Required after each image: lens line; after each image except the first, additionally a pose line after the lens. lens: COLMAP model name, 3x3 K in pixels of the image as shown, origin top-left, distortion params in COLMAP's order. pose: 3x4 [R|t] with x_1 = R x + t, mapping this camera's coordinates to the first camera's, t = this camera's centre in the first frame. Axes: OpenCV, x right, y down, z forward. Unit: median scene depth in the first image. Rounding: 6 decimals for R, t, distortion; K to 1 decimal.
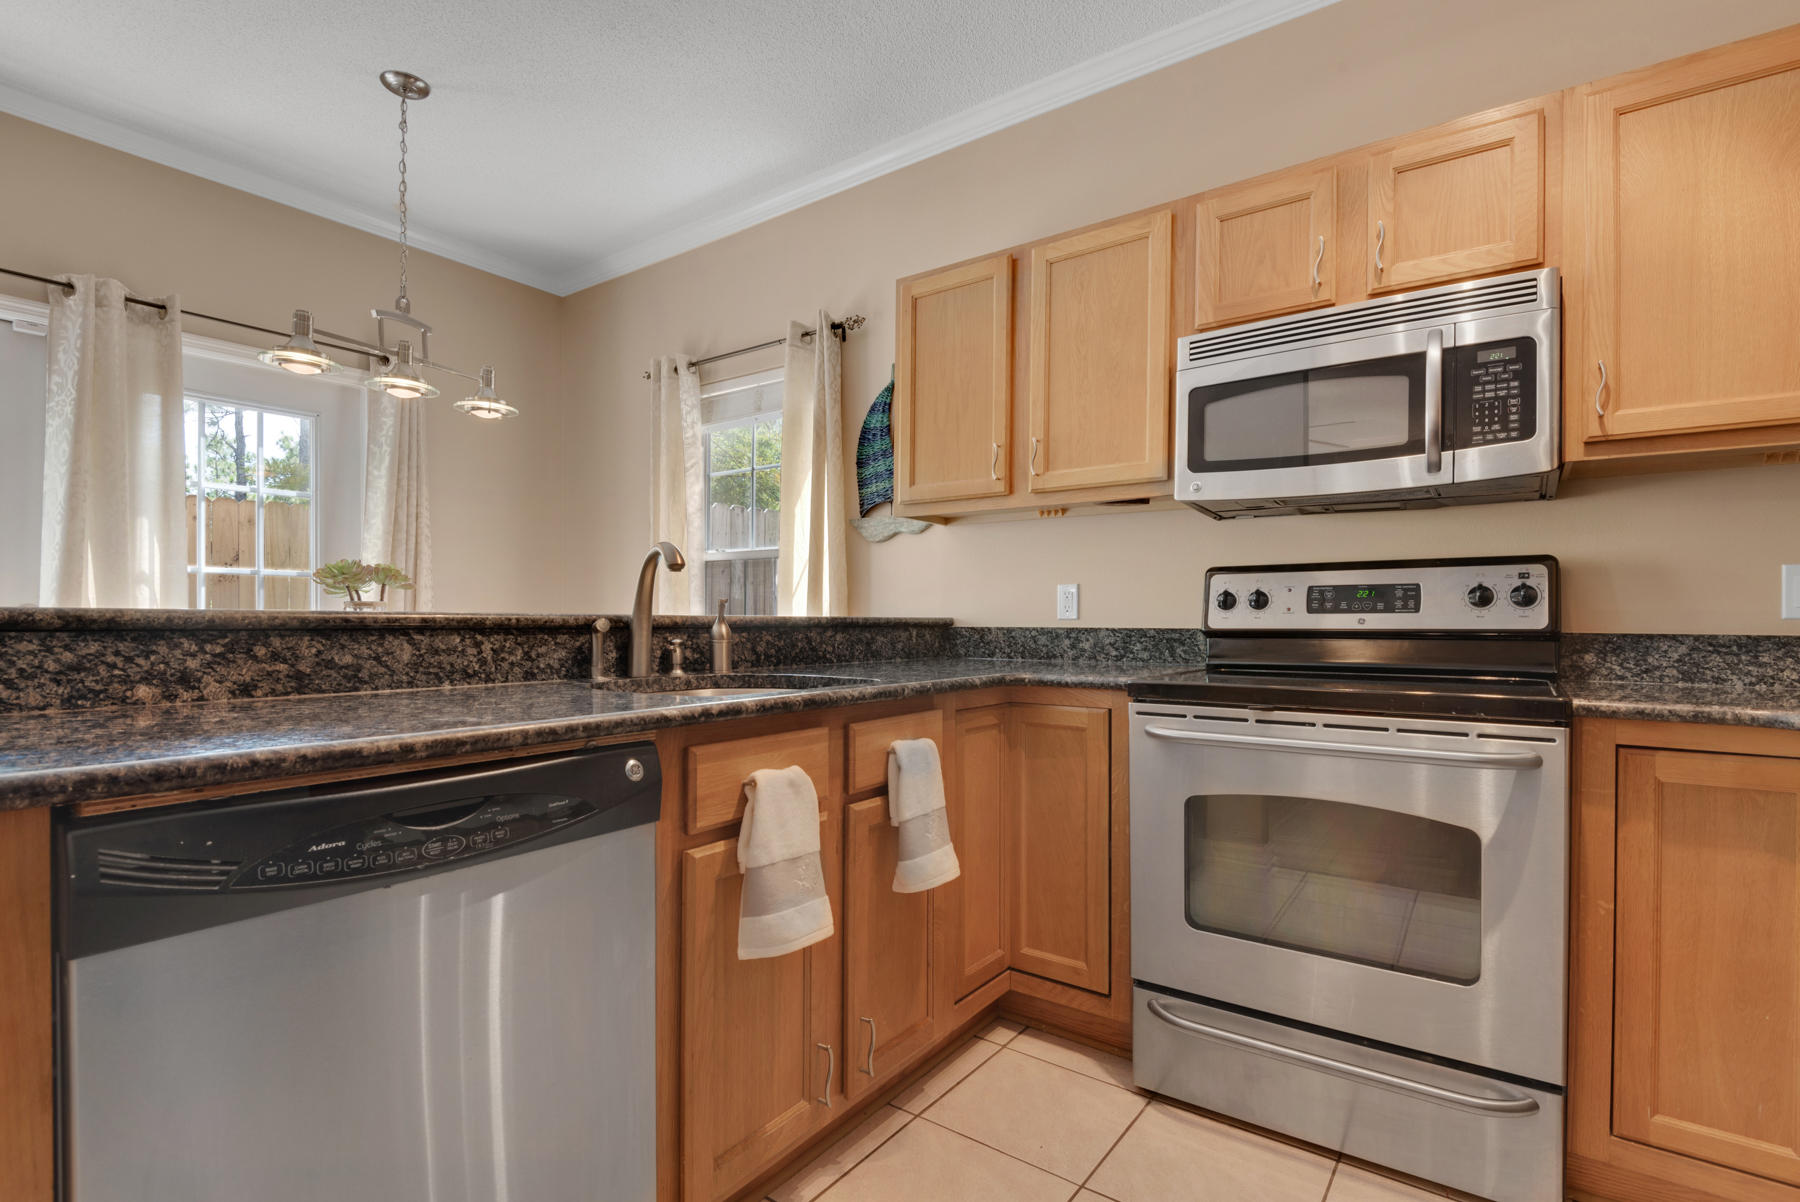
lens RADIAL K [[854.1, 0, 888.2], [0, 854.1, 623.5], [0, 0, 1]] dist [0.010169, -0.007550]
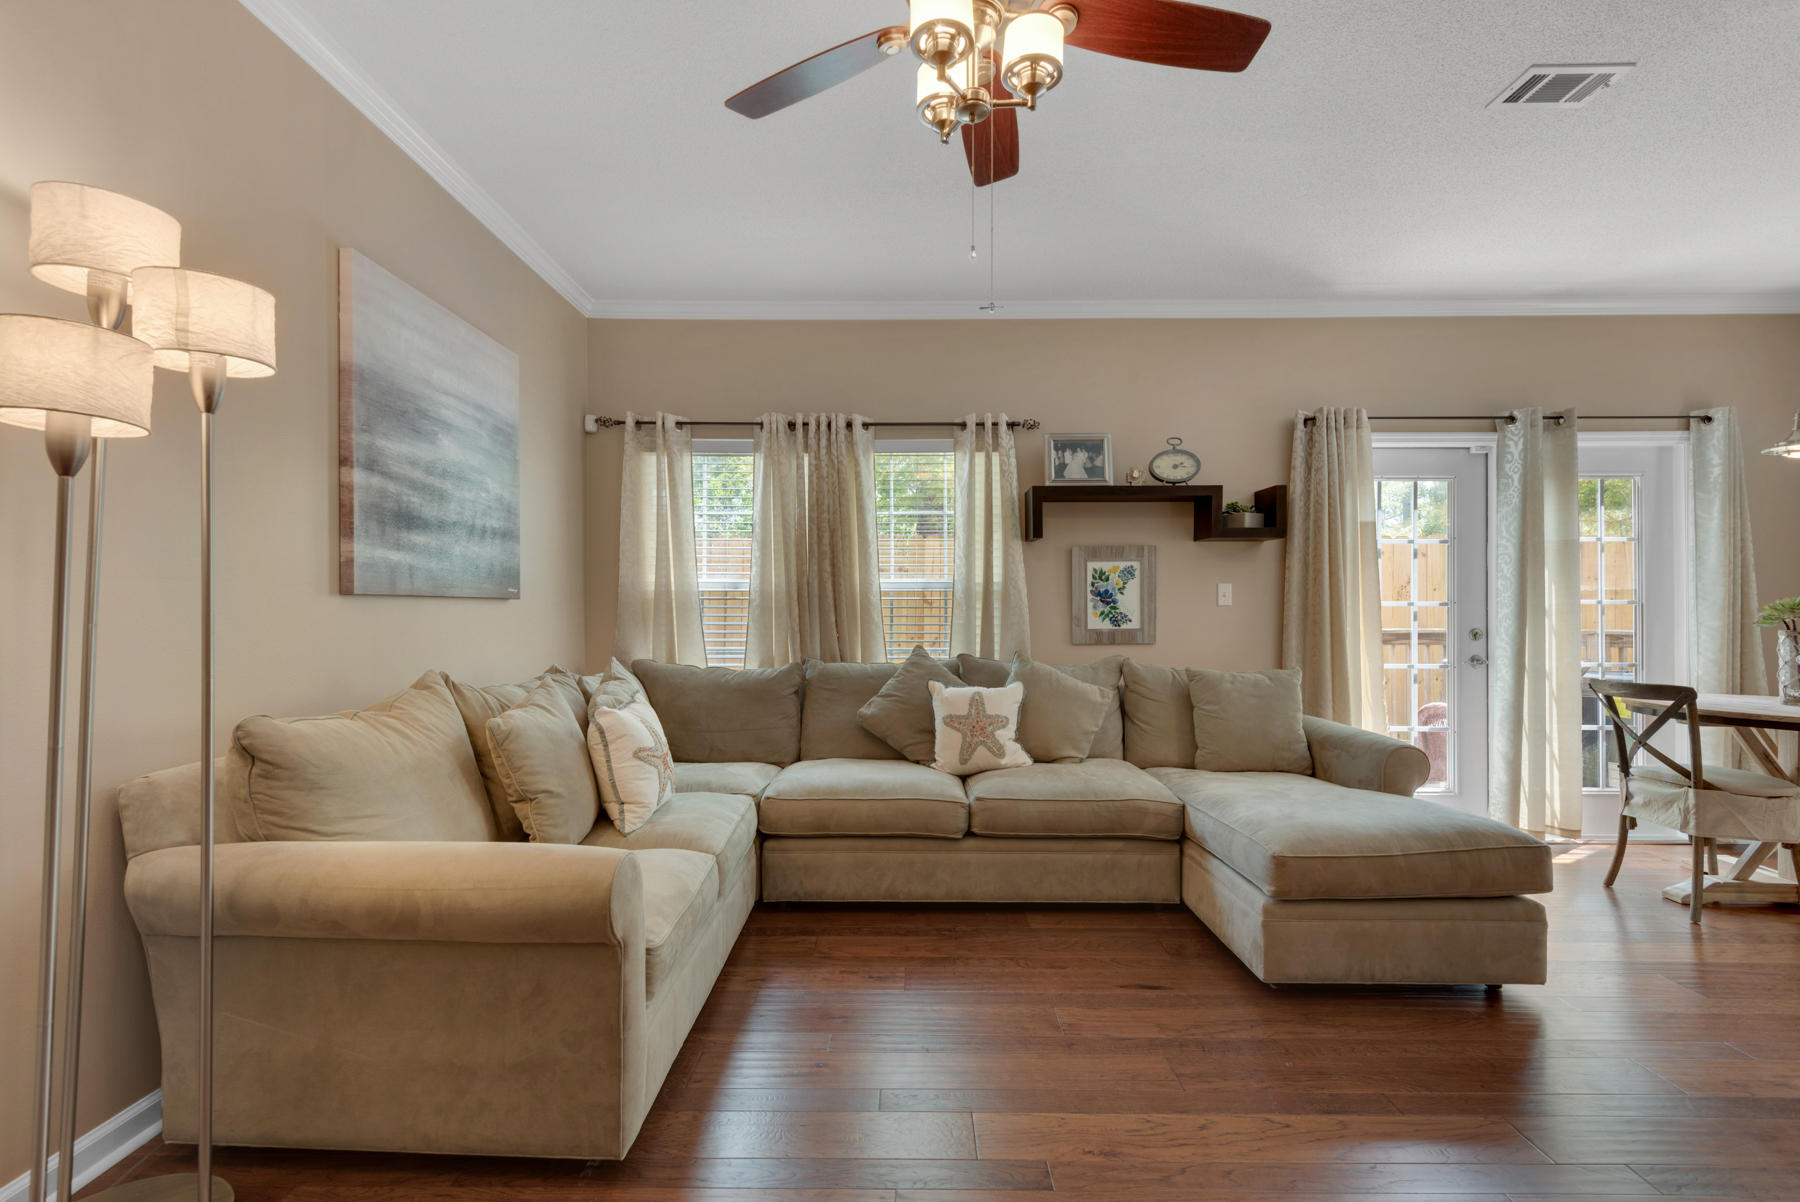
lens RADIAL K [[816.1, 0, 912.6], [0, 816.1, 608.1], [0, 0, 1]] dist [0.021629, -0.013309]
pose [[0.581332, -0.008027, -0.813627, -0.549936], [-0.002744, 0.999926, -0.011825, -0.054532], [0.813662, 0.009107, 0.581267, -0.976695]]
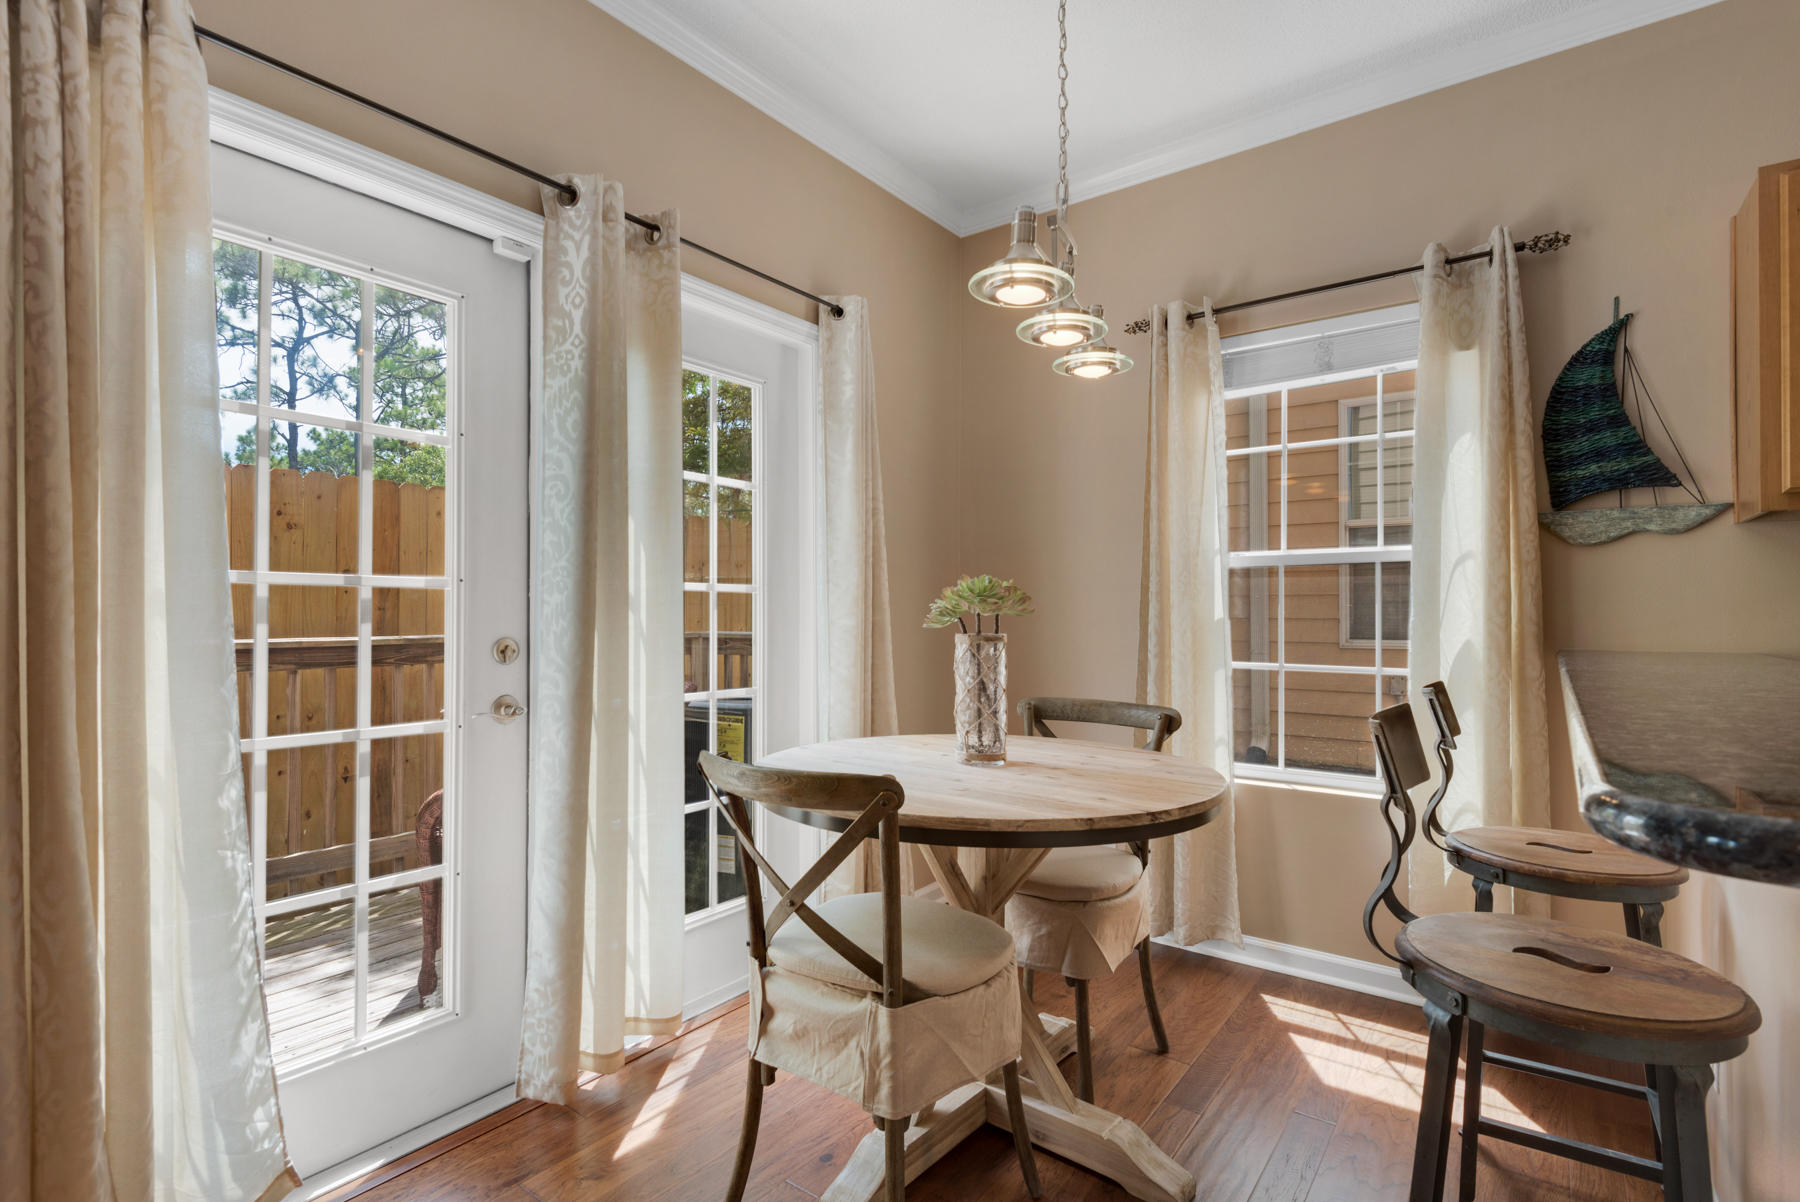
lens RADIAL K [[854.1, 0, 896.1], [0, 854.1, 603.8], [0, 0, 1]] dist [0.010169, -0.007550]
pose [[0.999687, -0.000711, -0.025024, -0.933773], [0.000527, 0.999973, -0.007377, -0.063481], [0.025028, 0.007362, 0.999660, 0.415125]]
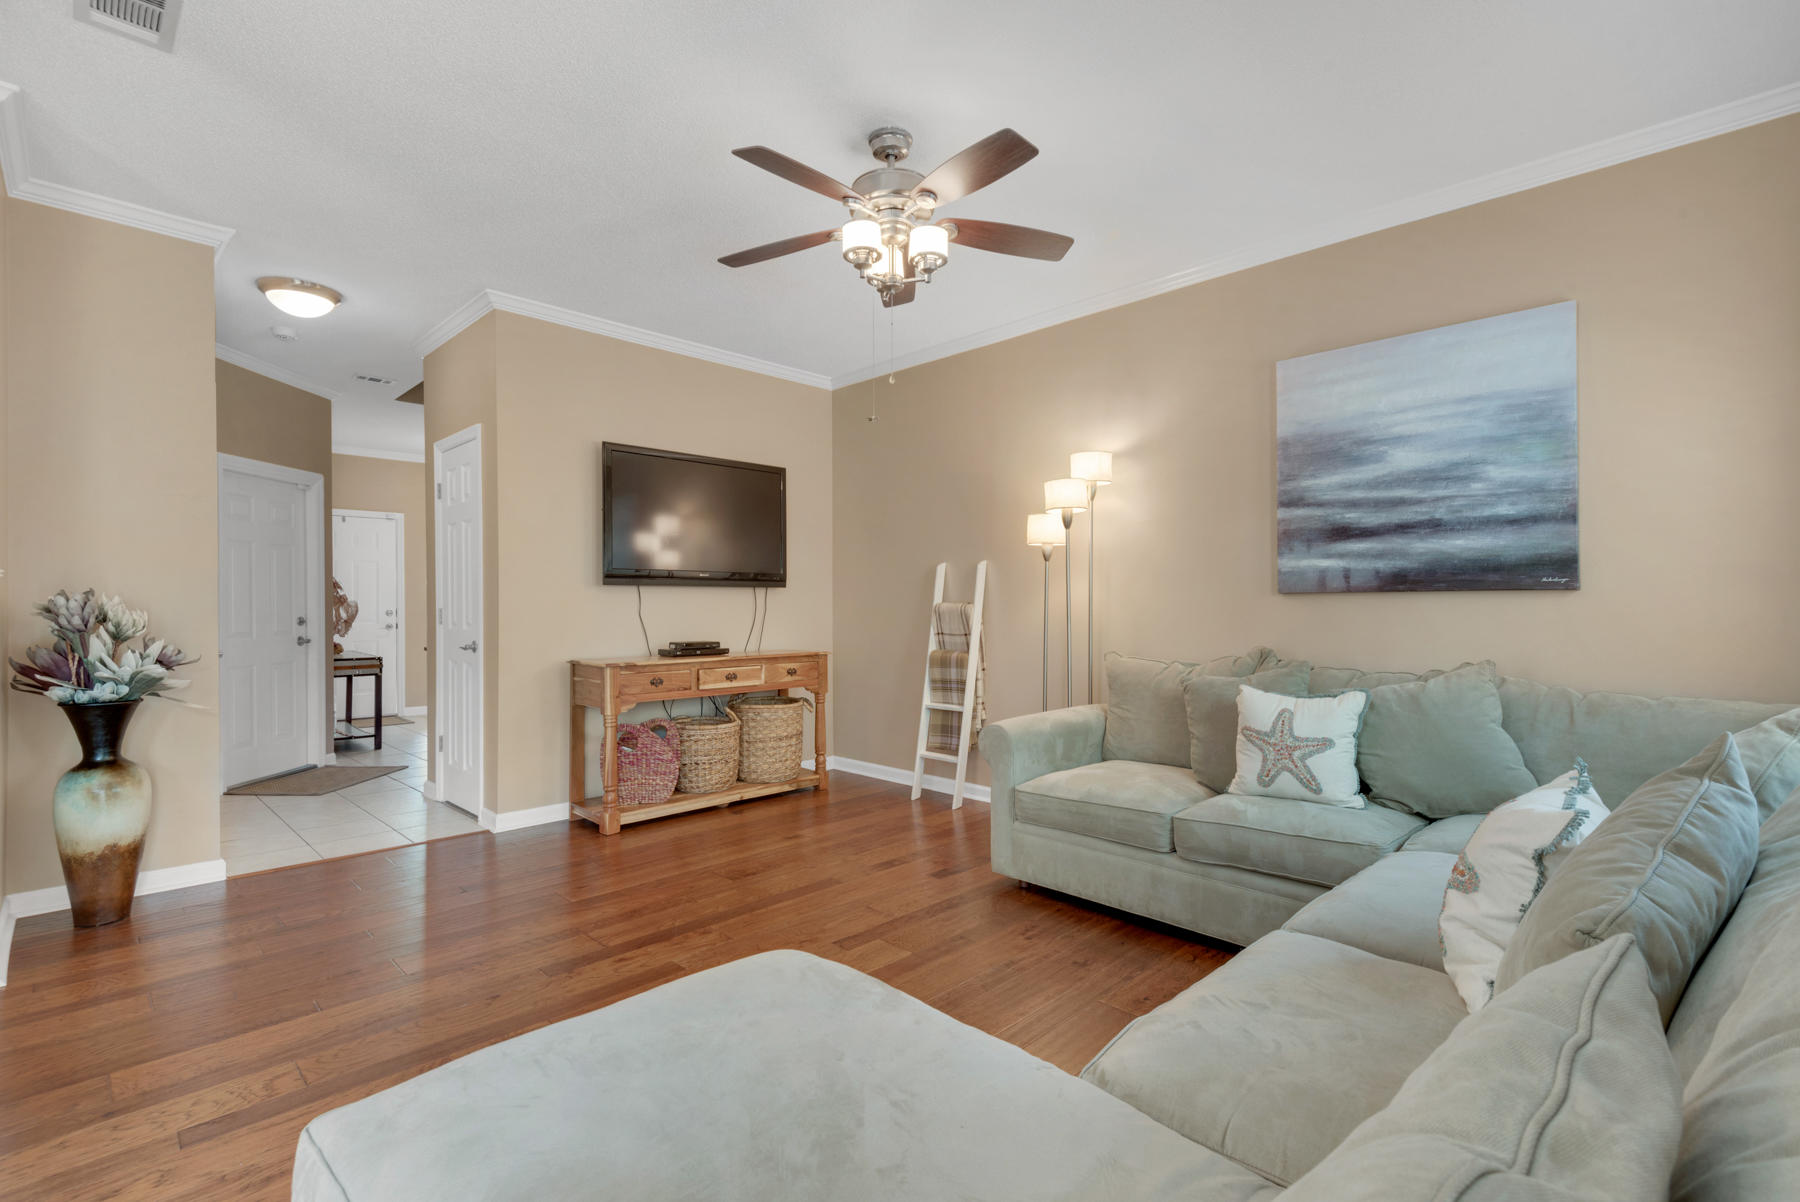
lens RADIAL K [[816.1, 0, 903.7], [0, 816.1, 600.8], [0, 0, 1]] dist [0.021629, -0.013309]
pose [[-0.984994, -0.001991, 0.172578, -1.498927], [-0.002641, 0.999990, -0.003537, -0.063147], [-0.172569, -0.003940, -0.984990, 0.932776]]
